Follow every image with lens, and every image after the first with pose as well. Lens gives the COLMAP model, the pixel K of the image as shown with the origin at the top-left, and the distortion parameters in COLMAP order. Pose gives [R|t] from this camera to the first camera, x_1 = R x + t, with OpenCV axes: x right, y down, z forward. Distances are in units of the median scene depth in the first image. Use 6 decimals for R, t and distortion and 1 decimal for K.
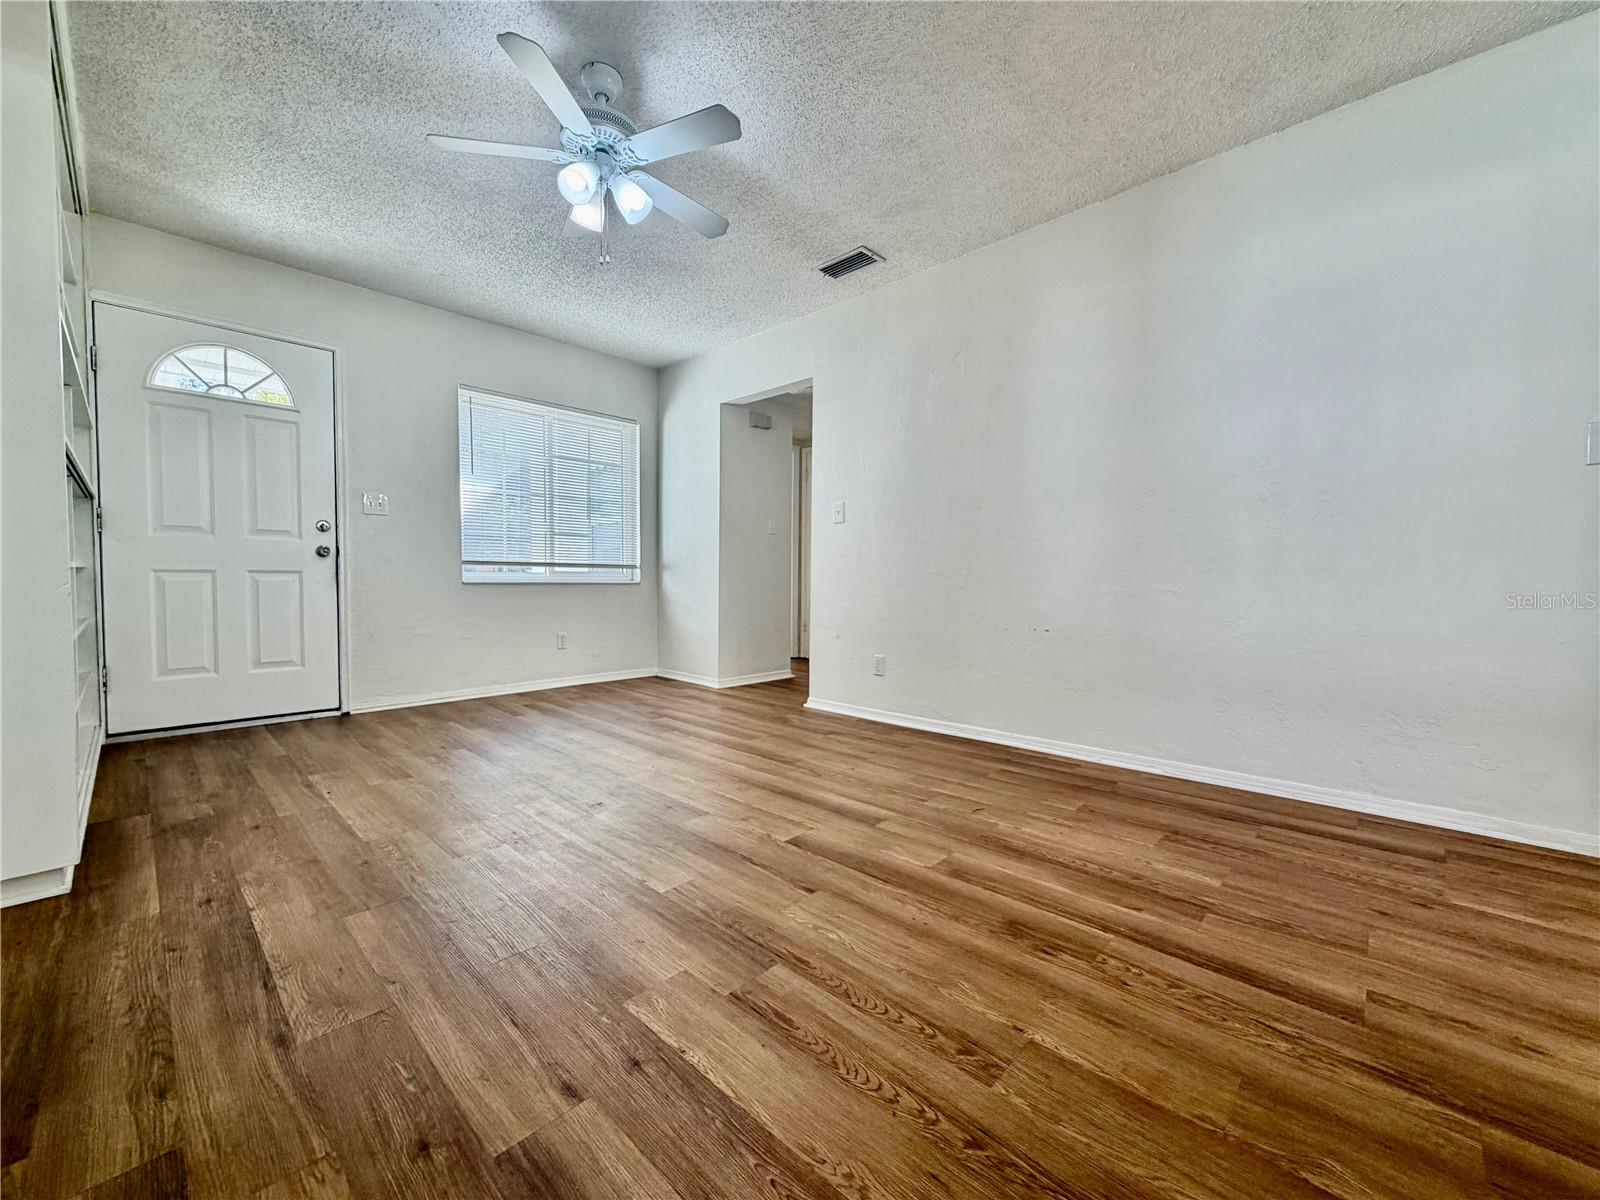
lens RADIAL K [[642.8, 0, 800.7], [0, 642.8, 602.5], [0, 0, 1]] dist [-0.004245, 0.000044]
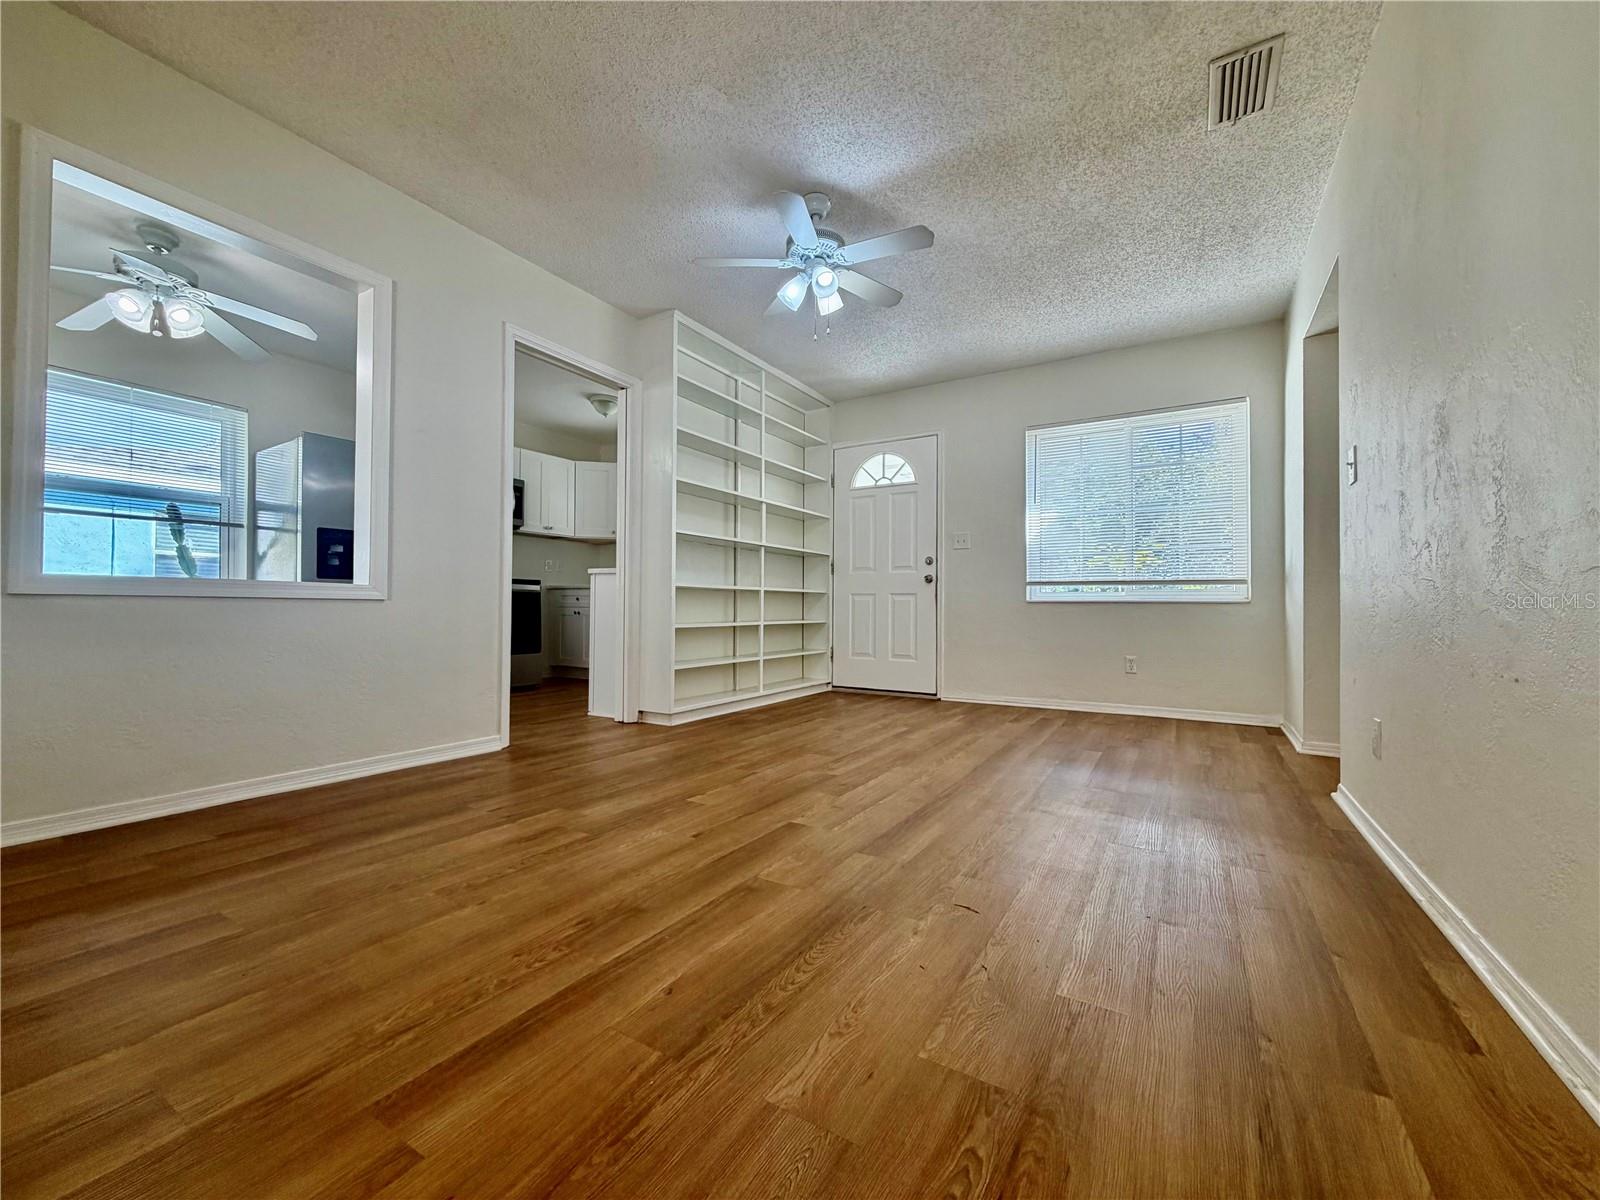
lens RADIAL K [[642.8, 0, 790.5], [0, 642.8, 602.1], [0, 0, 1]] dist [-0.004245, 0.000044]
pose [[0.205493, -0.018495, -0.978484, 1.016780], [-0.044570, 0.998607, -0.028236, 0.041516], [0.977643, 0.049413, 0.204383, 0.769160]]
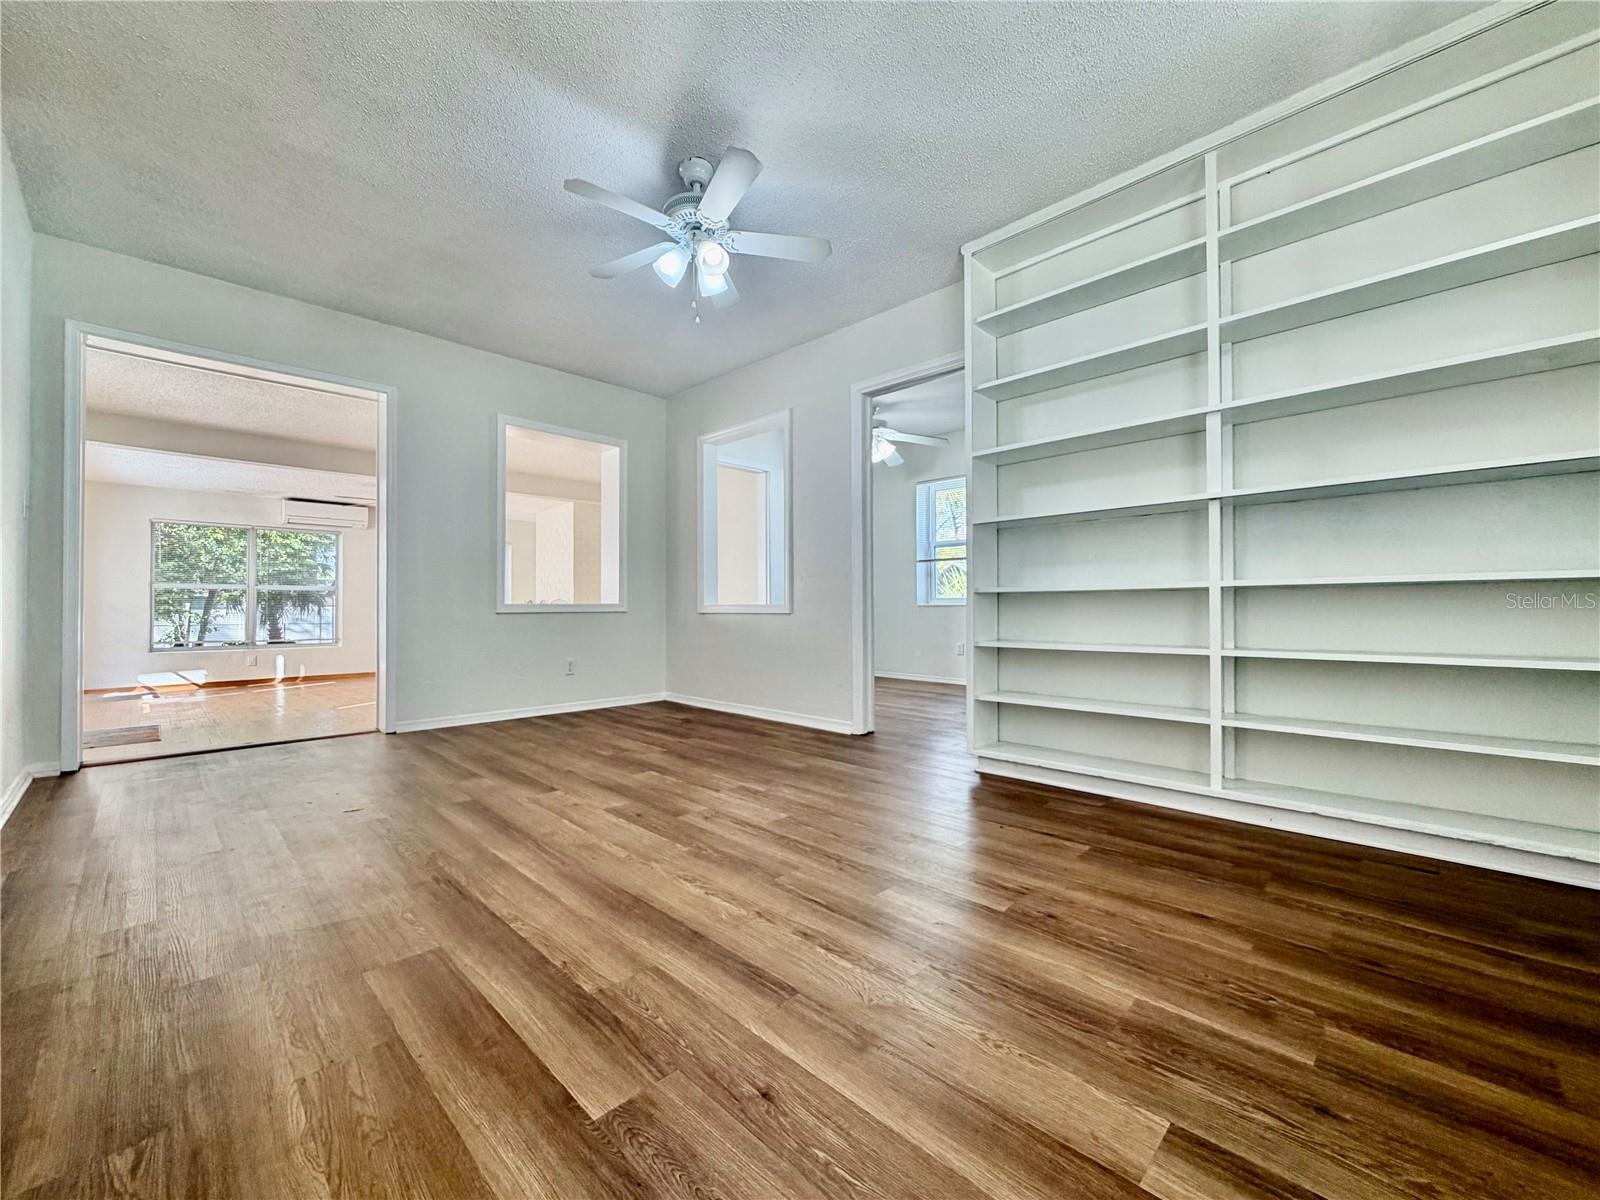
lens RADIAL K [[642.8, 0, 801.2], [0, 642.8, 605.6], [0, 0, 1]] dist [-0.004245, 0.000044]
pose [[-0.999880, -0.003787, 0.015033, -0.558556], [-0.003214, 0.999274, 0.037957, -0.071380], [-0.015166, 0.037904, -0.999166, 2.343313]]
